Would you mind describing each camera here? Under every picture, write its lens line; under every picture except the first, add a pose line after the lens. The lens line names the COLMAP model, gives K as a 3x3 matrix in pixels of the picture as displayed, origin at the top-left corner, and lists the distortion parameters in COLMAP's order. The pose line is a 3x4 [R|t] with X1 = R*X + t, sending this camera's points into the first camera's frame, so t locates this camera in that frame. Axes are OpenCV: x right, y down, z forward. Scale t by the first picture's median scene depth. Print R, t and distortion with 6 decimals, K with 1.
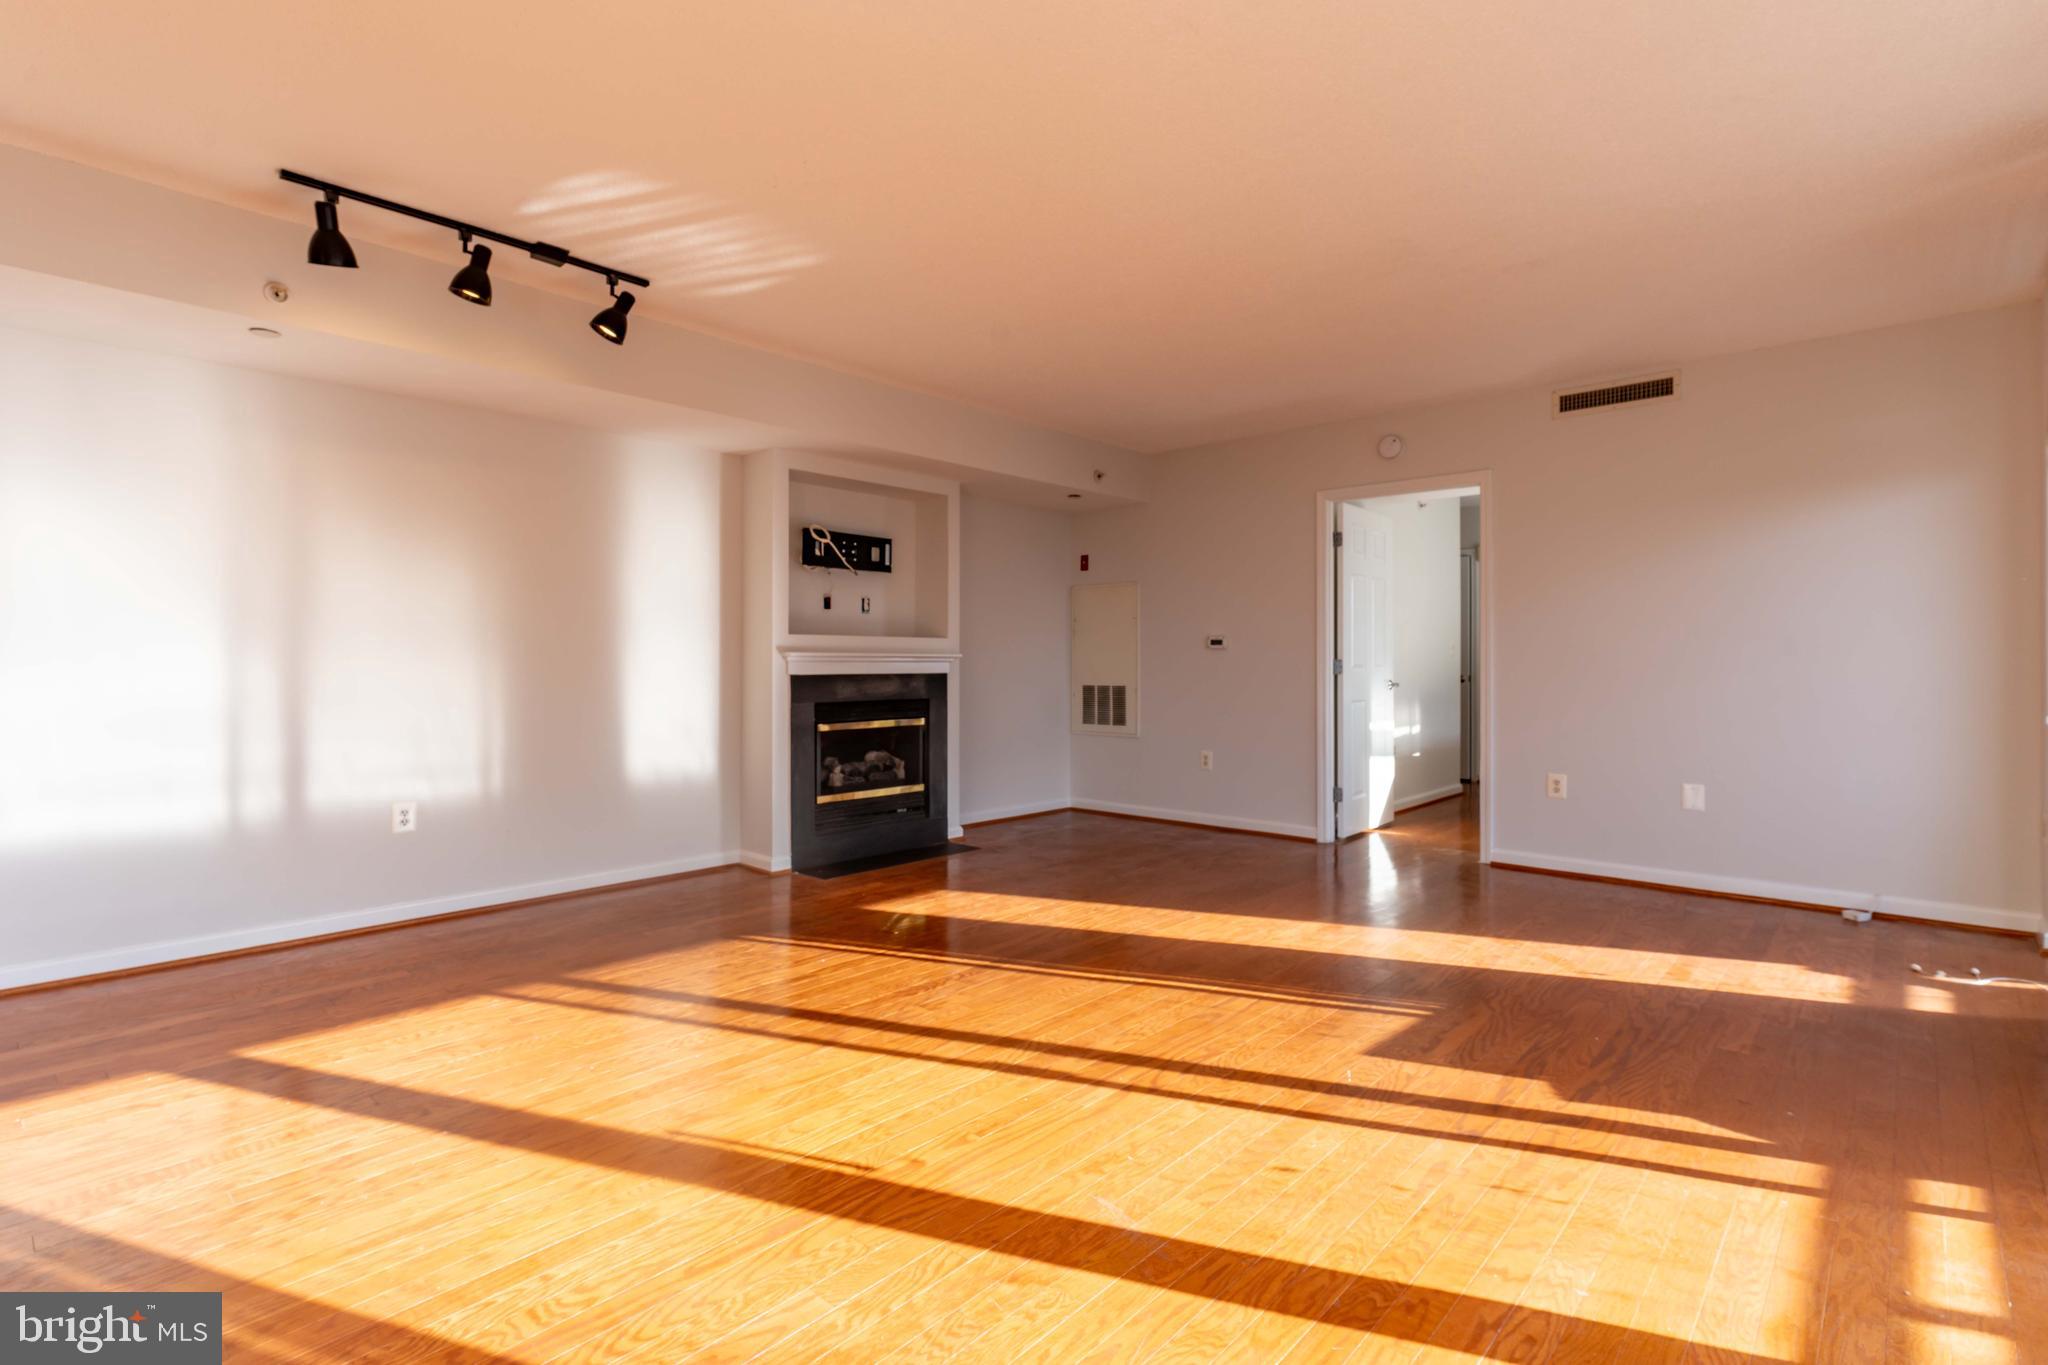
lens RADIAL K [[979.7, 0, 1026.1], [0, 979.7, 673.5], [0, 0, 1]] dist [0.000881, 0.000164]
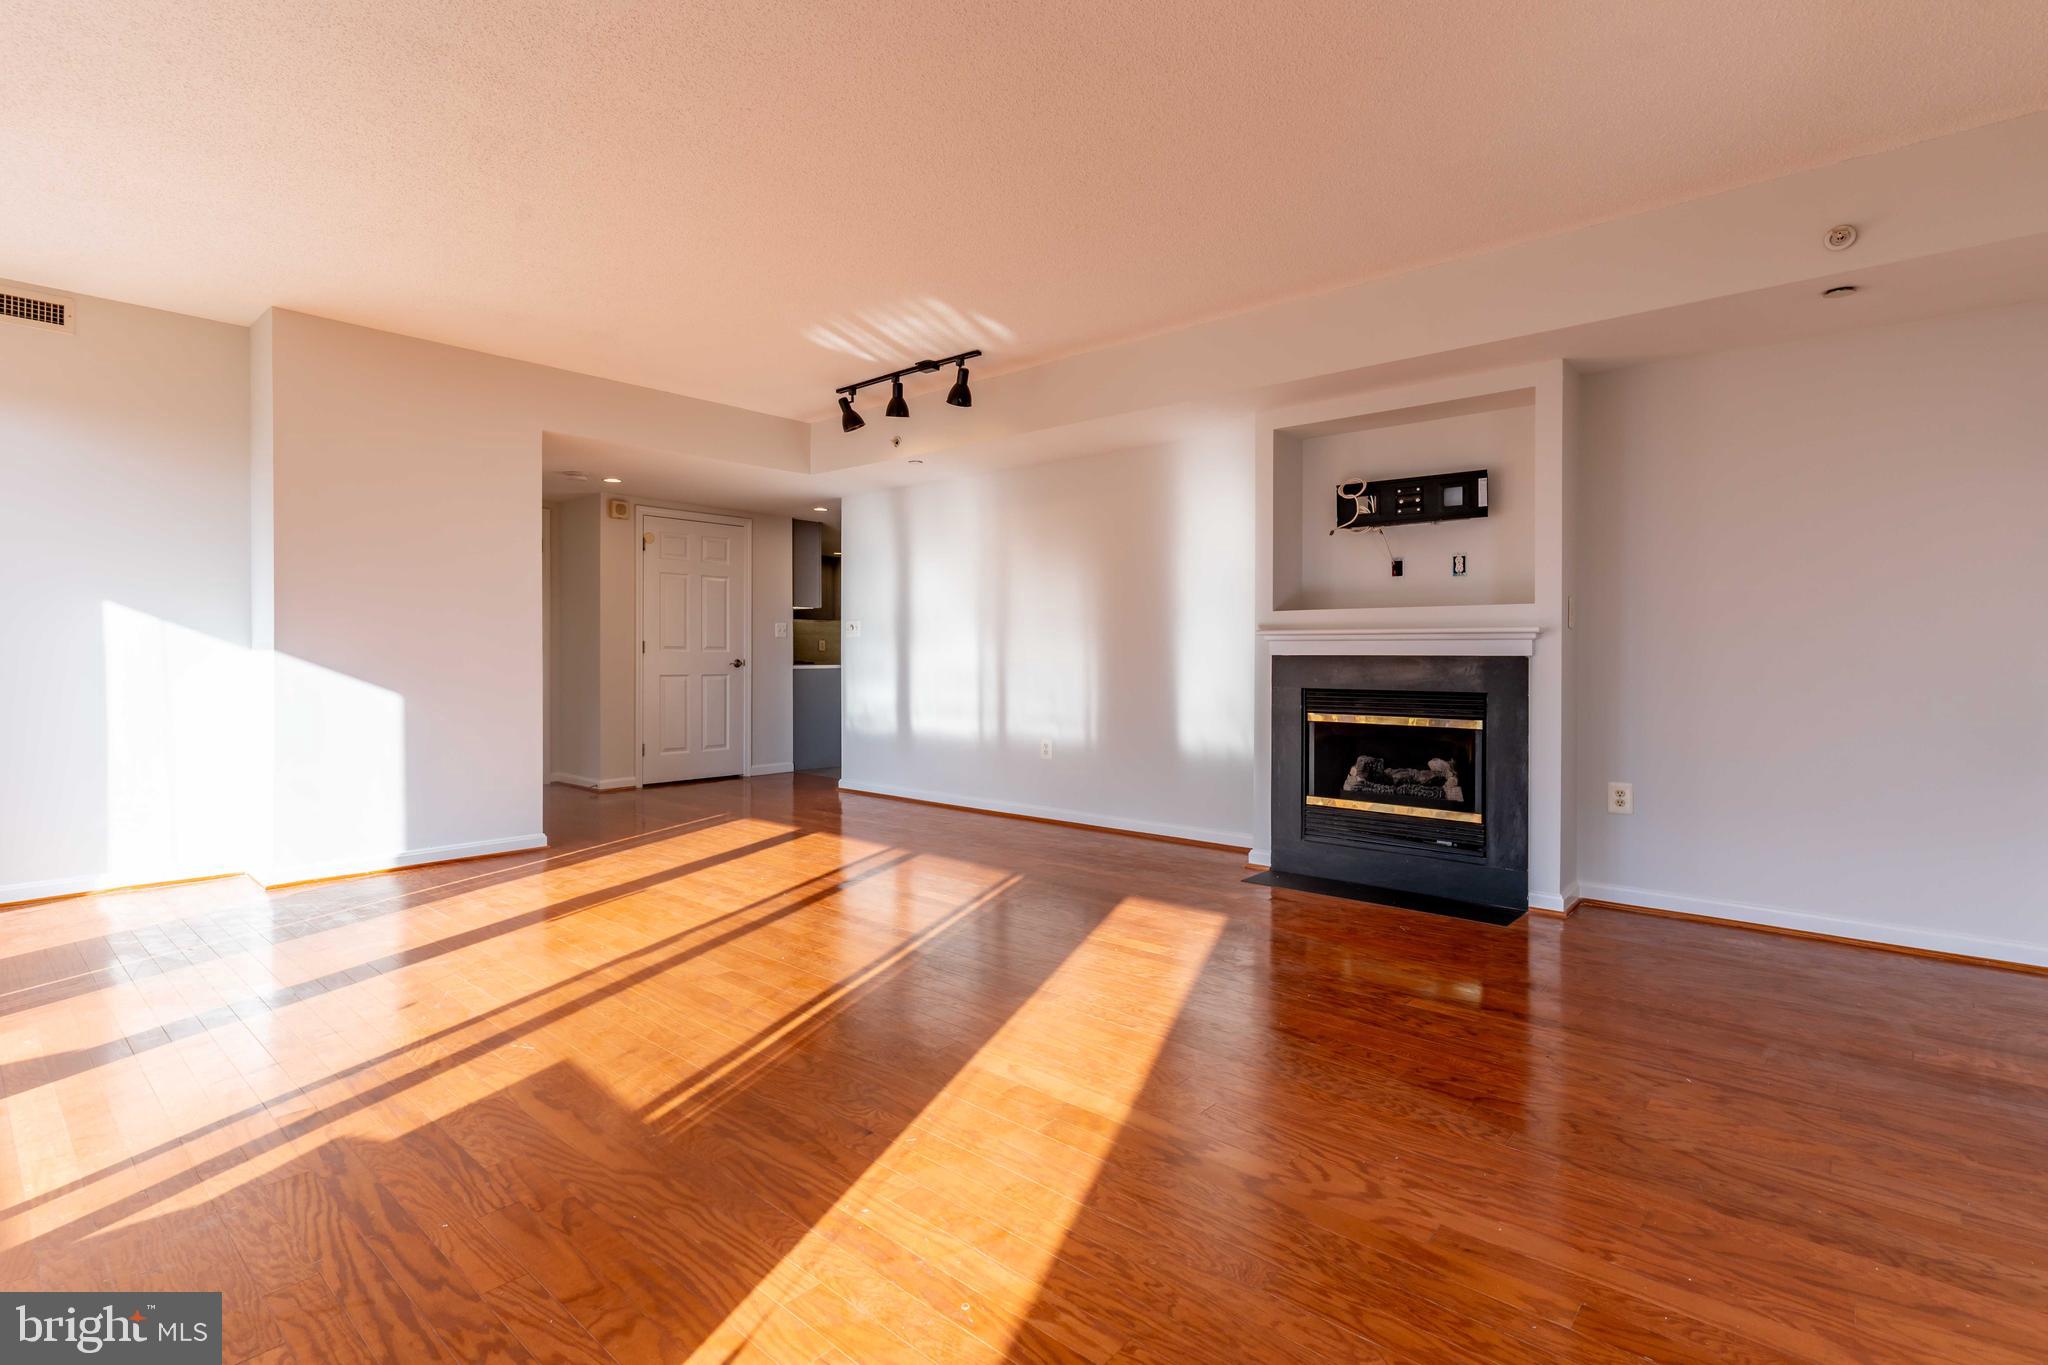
lens RADIAL K [[979.7, 0, 1026.1], [0, 979.7, 673.5], [0, 0, 1]] dist [0.000881, 0.000164]
pose [[0.011958, 0.019615, -0.999736, 0.670106], [-0.012914, 0.999727, 0.019461, 0.003388], [0.999845, 0.012678, 0.012208, 0.757060]]
